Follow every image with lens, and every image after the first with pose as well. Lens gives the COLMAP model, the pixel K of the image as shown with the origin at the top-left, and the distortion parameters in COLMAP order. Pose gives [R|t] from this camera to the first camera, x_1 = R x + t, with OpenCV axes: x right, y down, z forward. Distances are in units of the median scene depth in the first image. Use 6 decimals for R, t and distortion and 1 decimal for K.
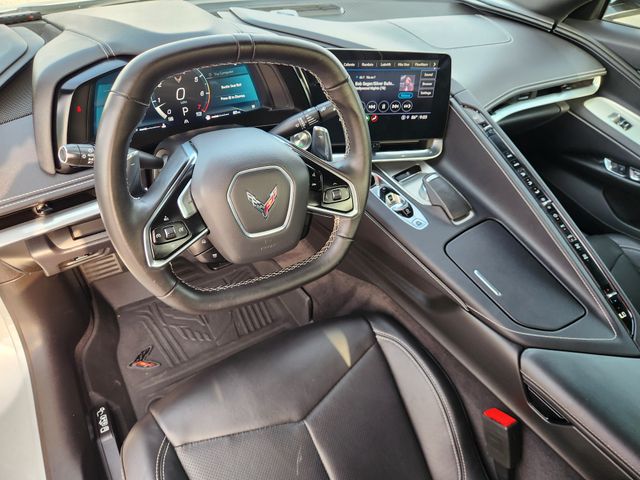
lens RADIAL K [[433.6, 0, 319.9], [0, 433.6, 252.3], [0, 0, 1]] dist [0.000290, -0.006703]
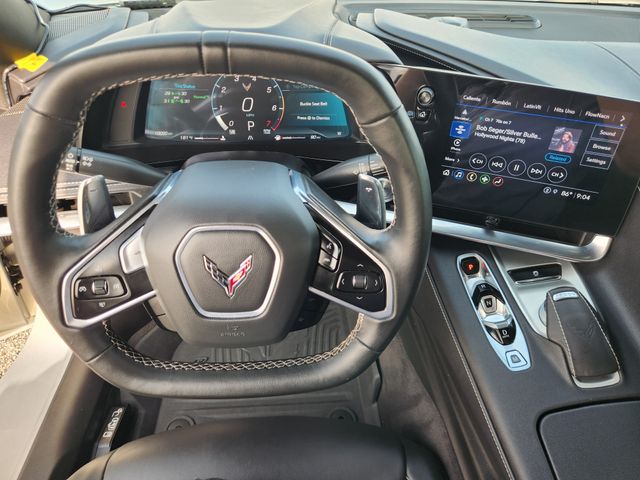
lens RADIAL K [[433.6, 0, 319.9], [0, 433.6, 252.3], [0, 0, 1]] dist [0.000290, -0.006703]
pose [[0.869361, 0.283090, -0.405058, 0.193455], [-0.291029, 0.955733, 0.043325, -0.160336], [0.399392, 0.080219, 0.913264, 0.302638]]
